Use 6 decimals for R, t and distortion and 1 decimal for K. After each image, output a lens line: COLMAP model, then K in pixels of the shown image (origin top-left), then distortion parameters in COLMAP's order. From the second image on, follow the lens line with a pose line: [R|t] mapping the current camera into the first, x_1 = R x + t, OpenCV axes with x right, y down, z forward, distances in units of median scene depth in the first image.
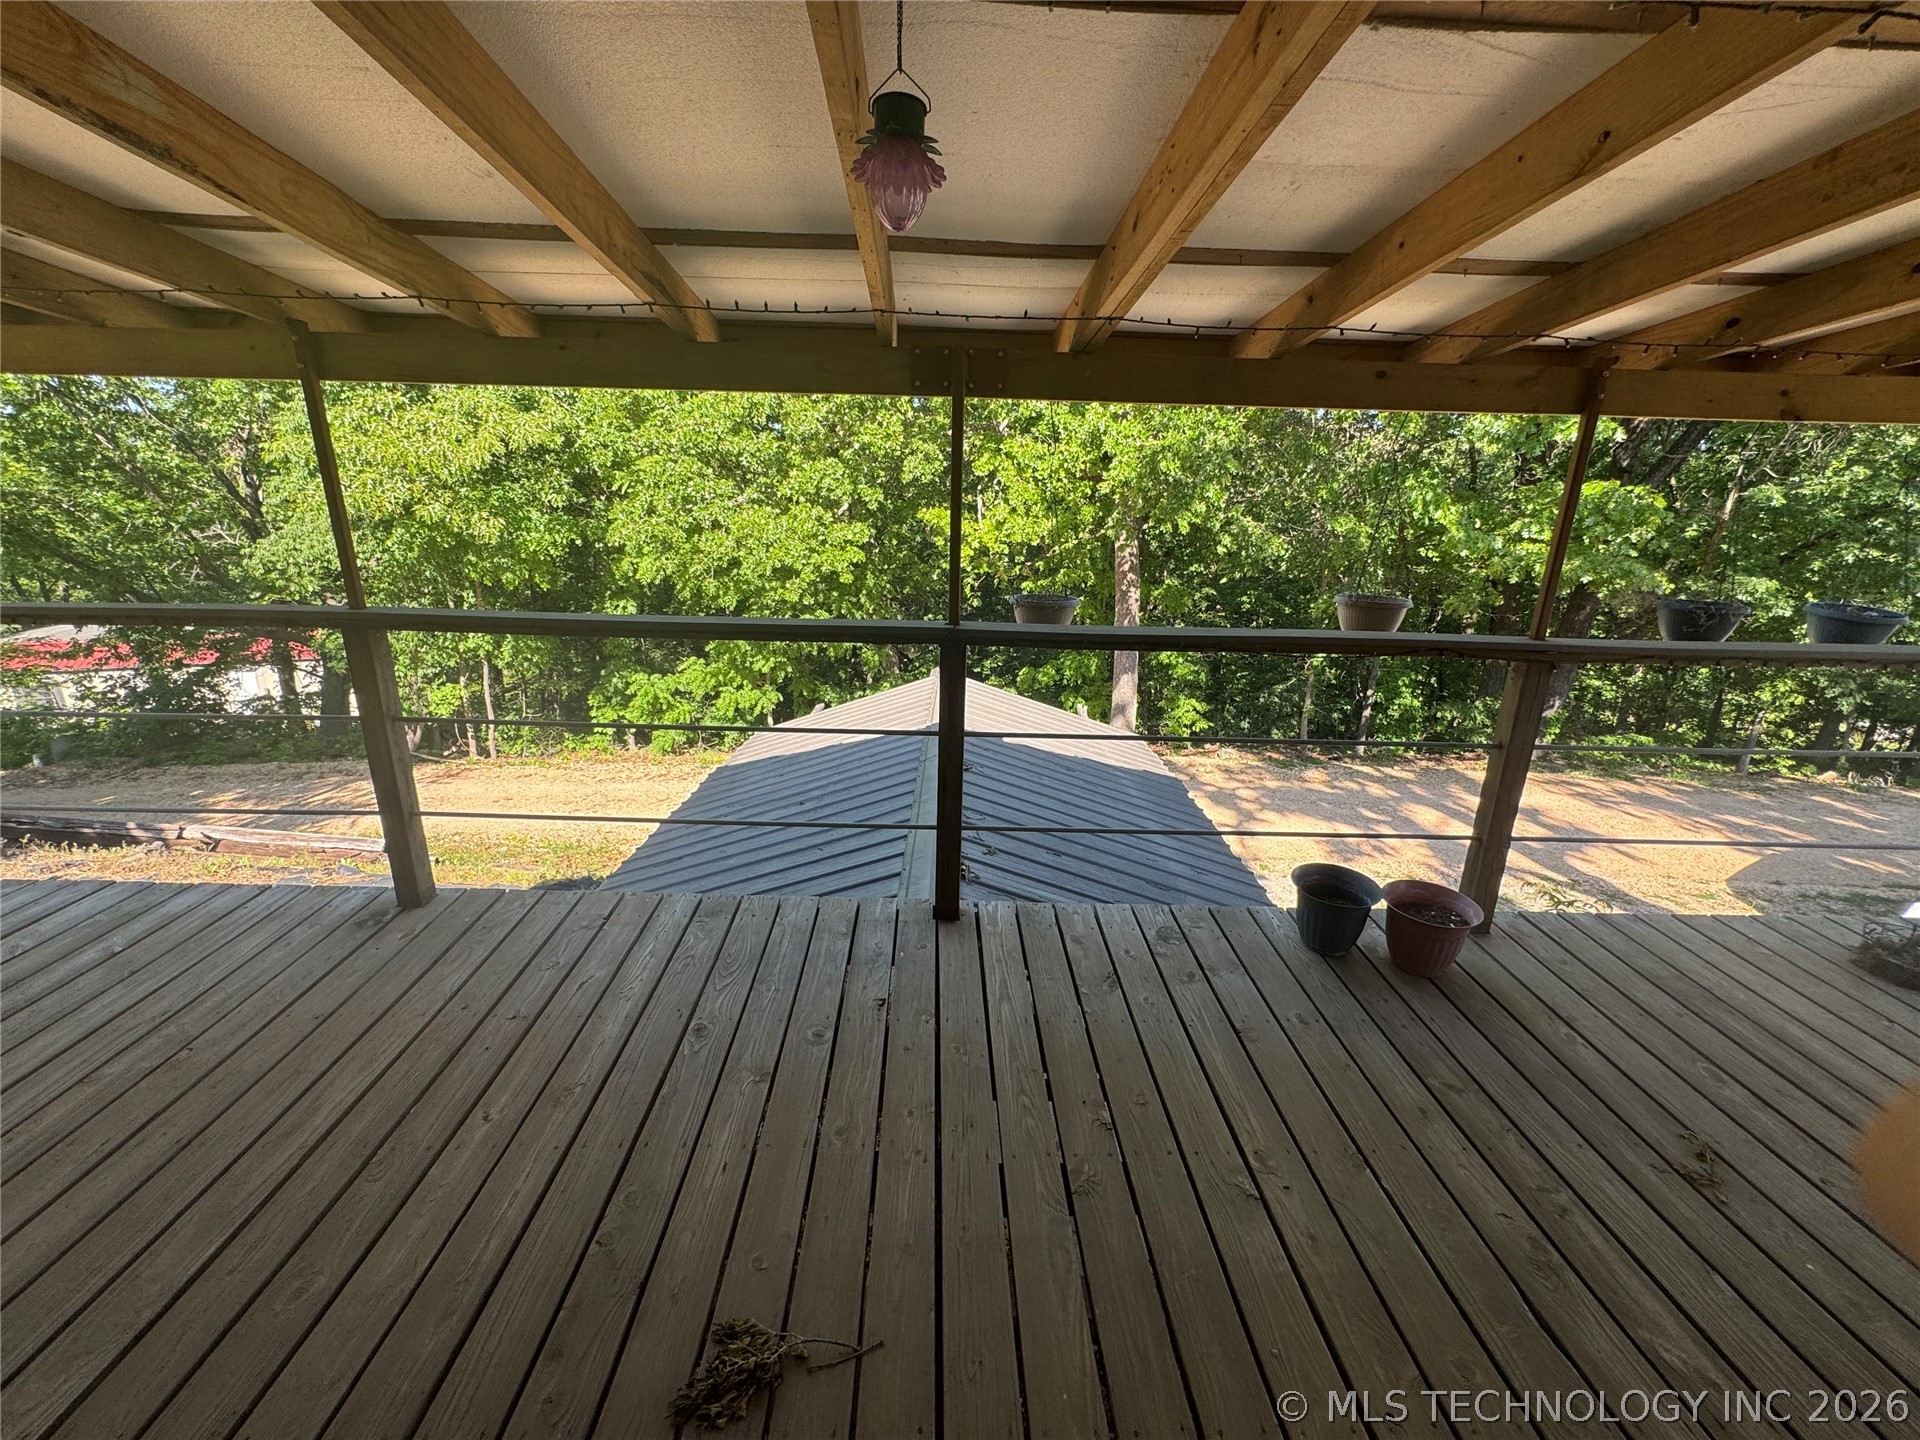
lens RADIAL K [[765.0, 0, 959.7], [0, 765.0, 720.8], [0, 0, 1]] dist [-0.001278, -0.000008]
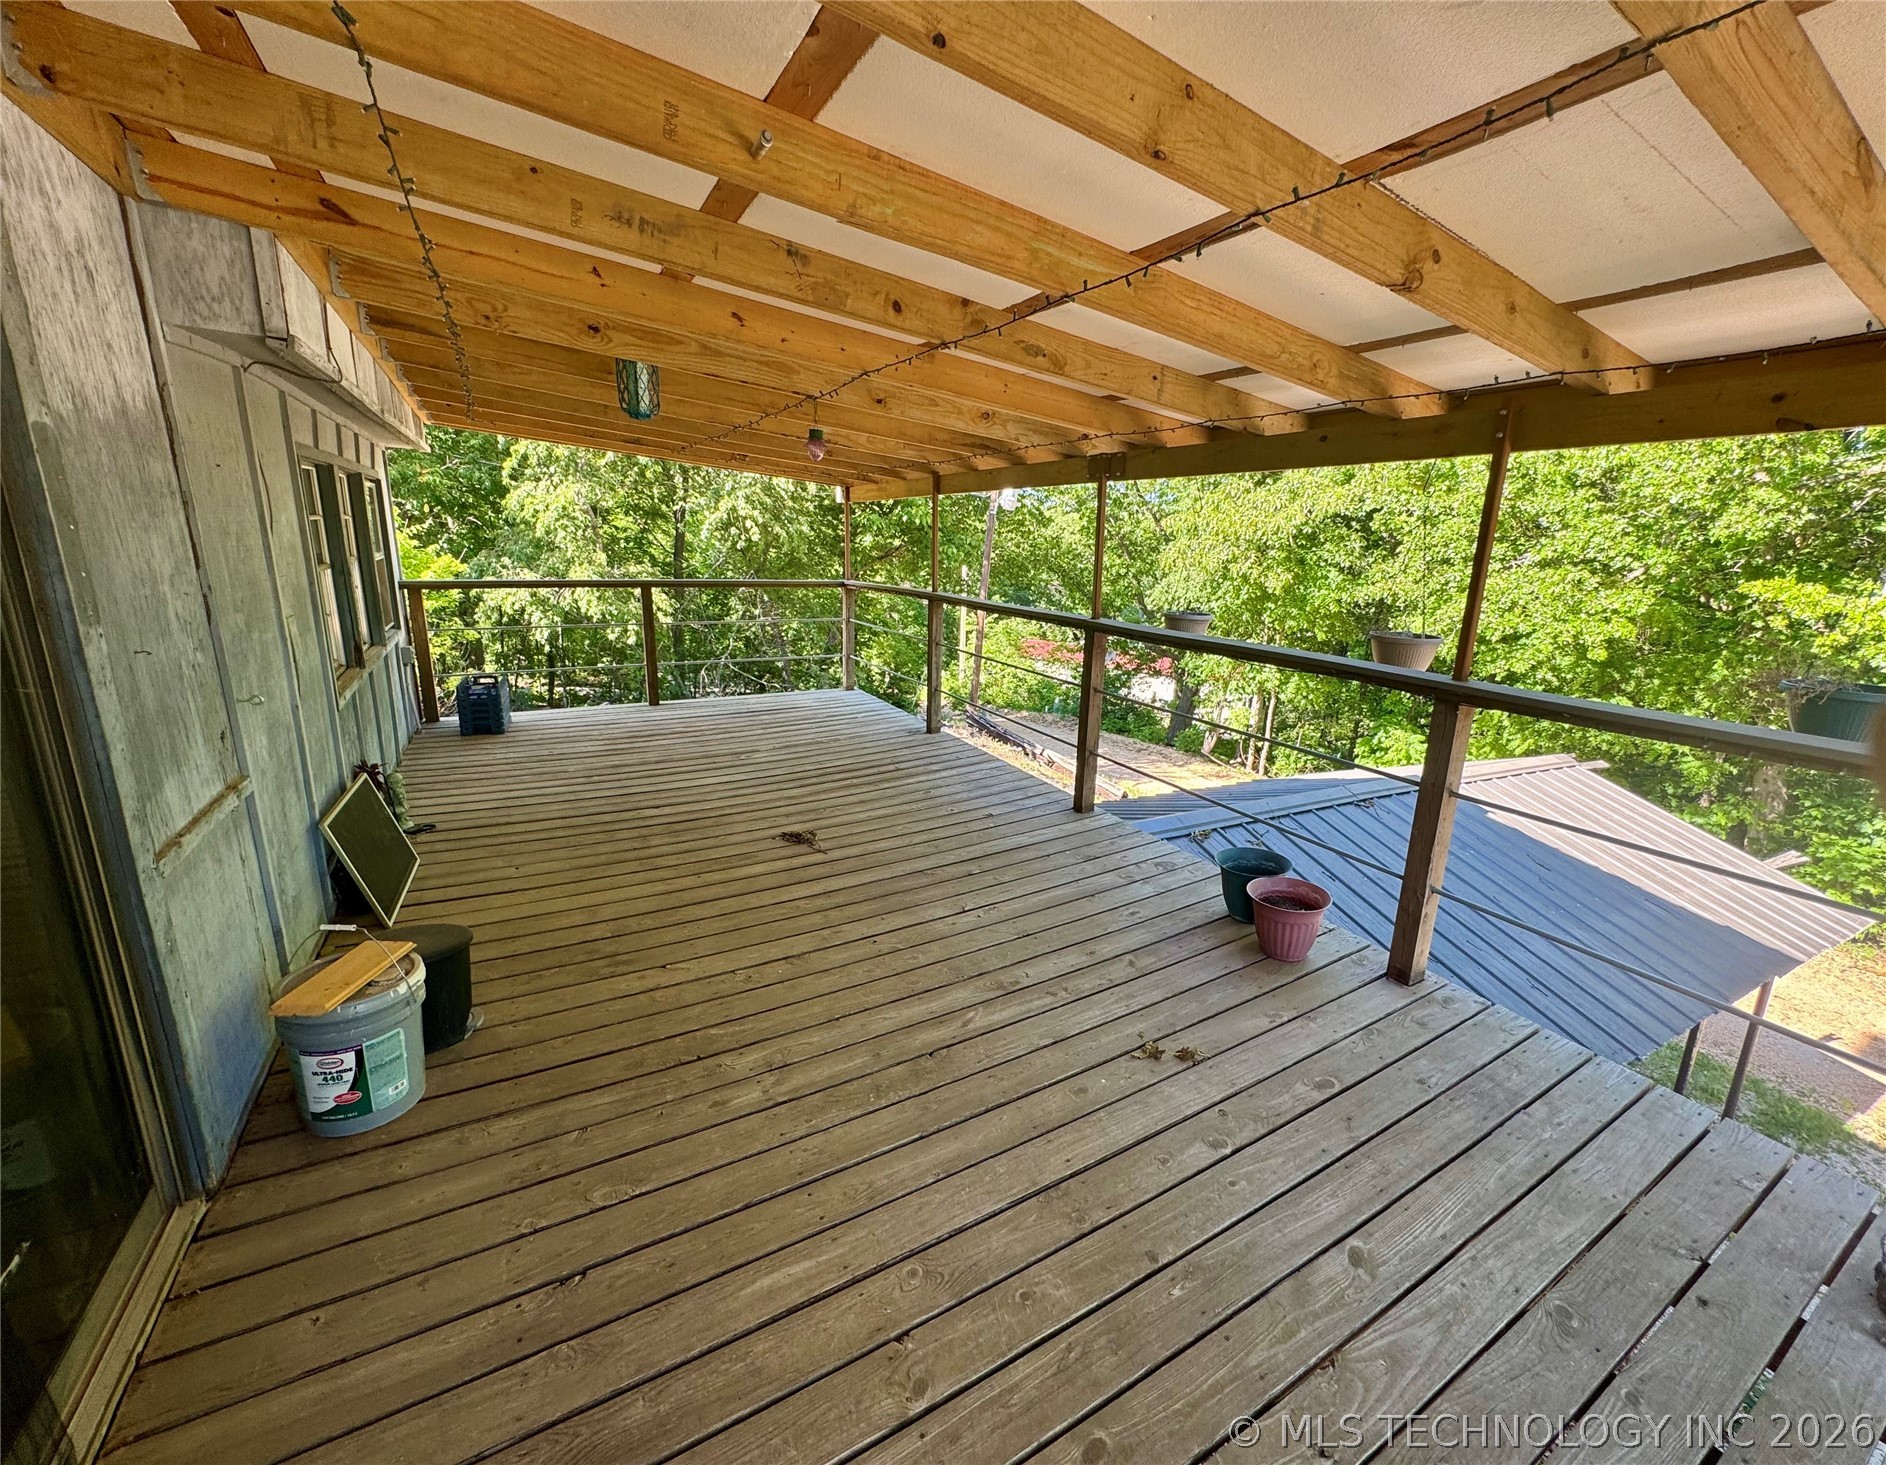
lens RADIAL K [[737.1, 0, 943.0], [0, 737.1, 732.5], [0, 0, 1]] dist [-0.046229, 0.000013]
pose [[0.463197, 0.205083, -0.862200, 0.165728], [-0.252127, 0.963152, 0.093646, 0.005495], [0.849636, 0.174007, 0.497836, 0.000403]]
